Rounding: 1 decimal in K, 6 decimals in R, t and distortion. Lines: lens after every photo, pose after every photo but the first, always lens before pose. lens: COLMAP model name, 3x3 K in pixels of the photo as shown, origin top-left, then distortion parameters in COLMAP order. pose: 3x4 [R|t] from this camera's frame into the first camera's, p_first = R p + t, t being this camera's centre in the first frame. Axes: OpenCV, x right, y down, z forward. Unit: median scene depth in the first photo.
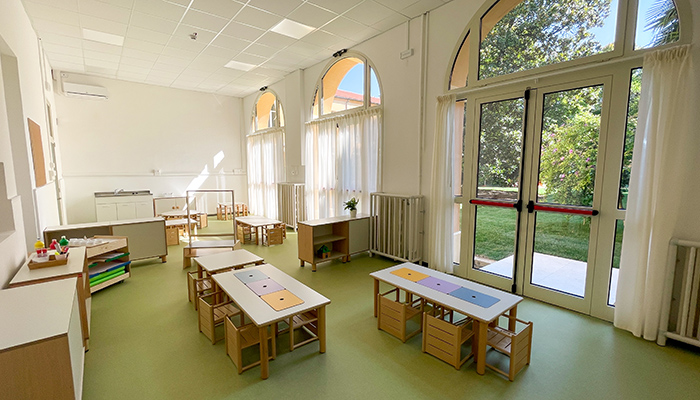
lens RADIAL K [[297.8, 0, 351.2], [0, 297.8, 199.5], [0, 0, 1]] dist [-0.002165, -0.000088]
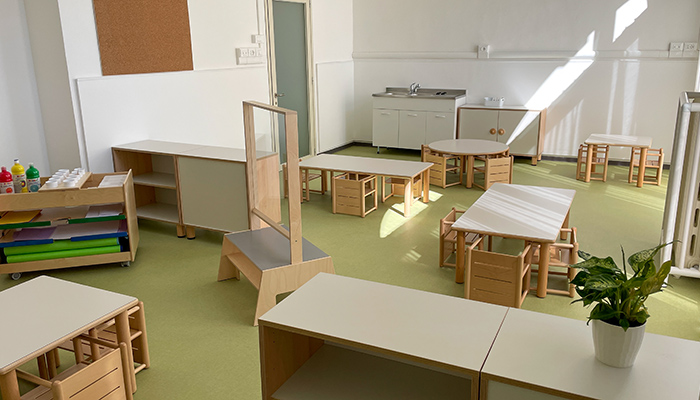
lens RADIAL K [[566.6, 0, 346.9], [0, 566.6, 201.1], [0, 0, 1]] dist [0.122686, -0.182643]
pose [[0.400949, 0.237143, -0.884875, 0.145370], [-0.089187, 0.971431, 0.219927, -0.051566], [0.911749, -0.009260, 0.410644, 0.529786]]
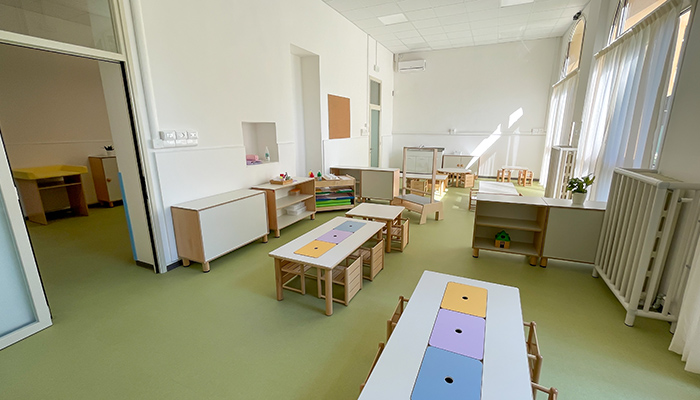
lens RADIAL K [[297.8, 0, 351.2], [0, 297.8, 199.5], [0, 0, 1]] dist [-0.002165, -0.000088]
pose [[0.432619, 0.204566, -0.878062, 0.249016], [-0.092311, 0.978851, 0.182566, -0.014702], [0.896838, 0.002074, 0.442353, 0.220016]]
